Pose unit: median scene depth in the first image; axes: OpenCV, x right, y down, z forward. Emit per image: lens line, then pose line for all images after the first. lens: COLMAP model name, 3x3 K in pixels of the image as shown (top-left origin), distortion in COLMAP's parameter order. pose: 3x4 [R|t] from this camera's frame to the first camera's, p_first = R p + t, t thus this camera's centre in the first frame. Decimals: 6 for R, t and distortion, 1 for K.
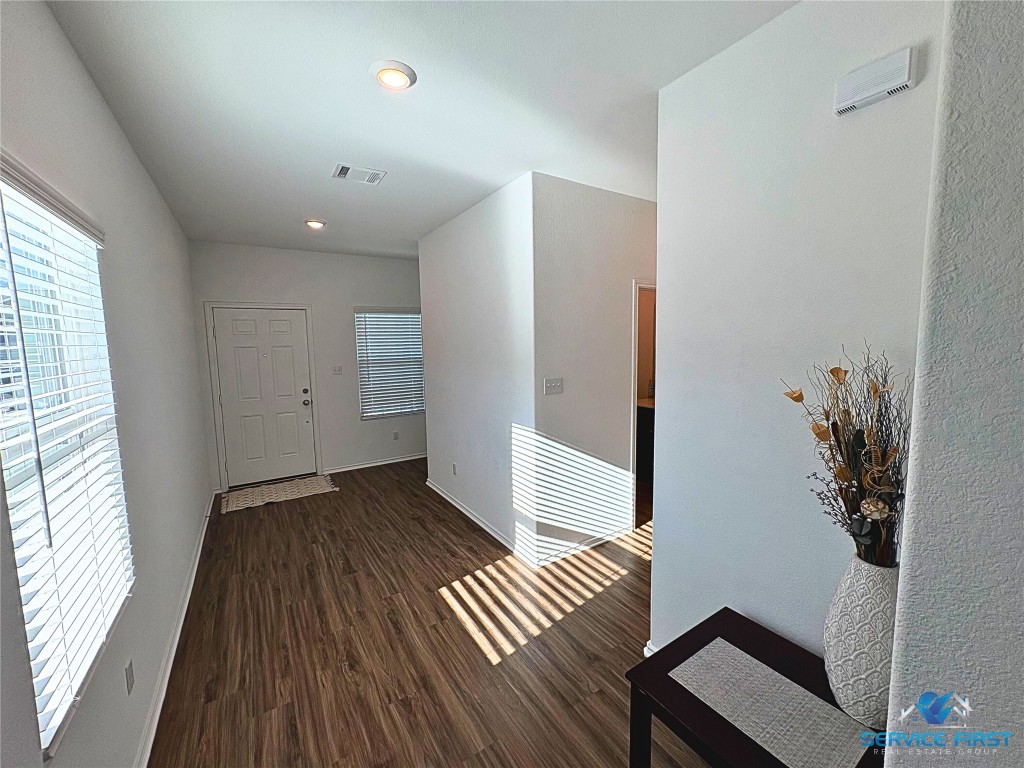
lens RADIAL K [[408.1, 0, 512.0], [0, 408.1, 384.0], [0, 0, 1]] dist [0.000181, -0.000245]
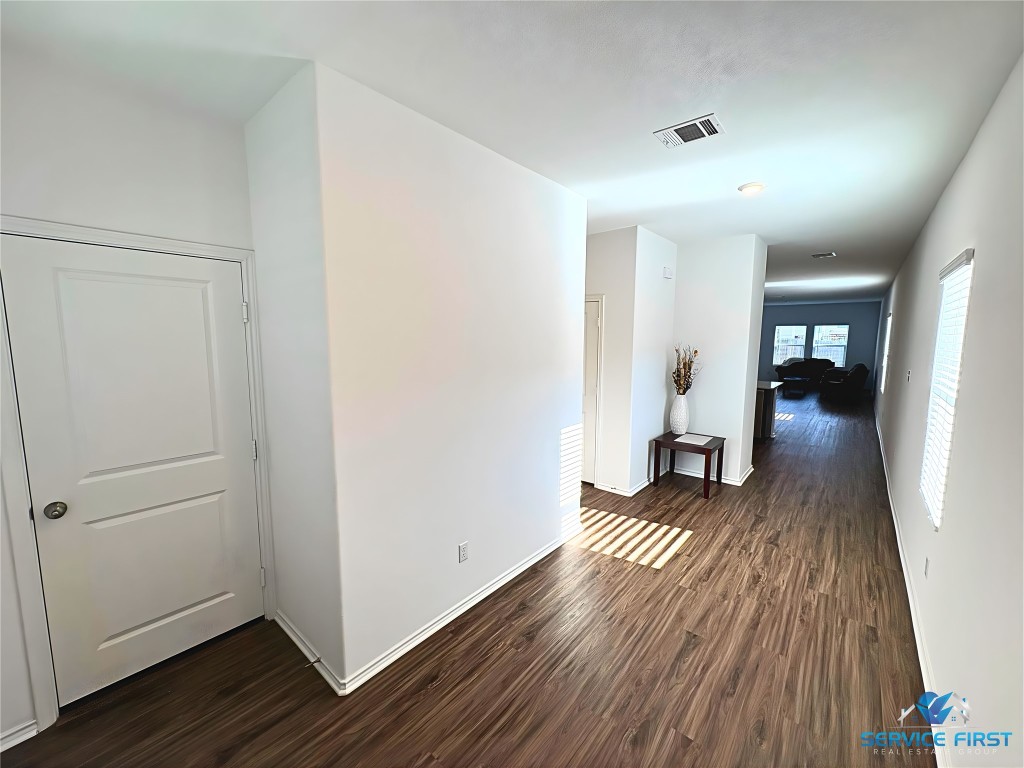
lens RADIAL K [[408.1, 0, 512.0], [0, 408.1, 384.0], [0, 0, 1]] dist [0.000181, -0.000245]
pose [[-0.295764, -0.095403, 0.950485, -1.210699], [0.100942, 0.986308, 0.130409, -0.184280], [-0.949913, 0.134514, -0.282084, 1.818898]]
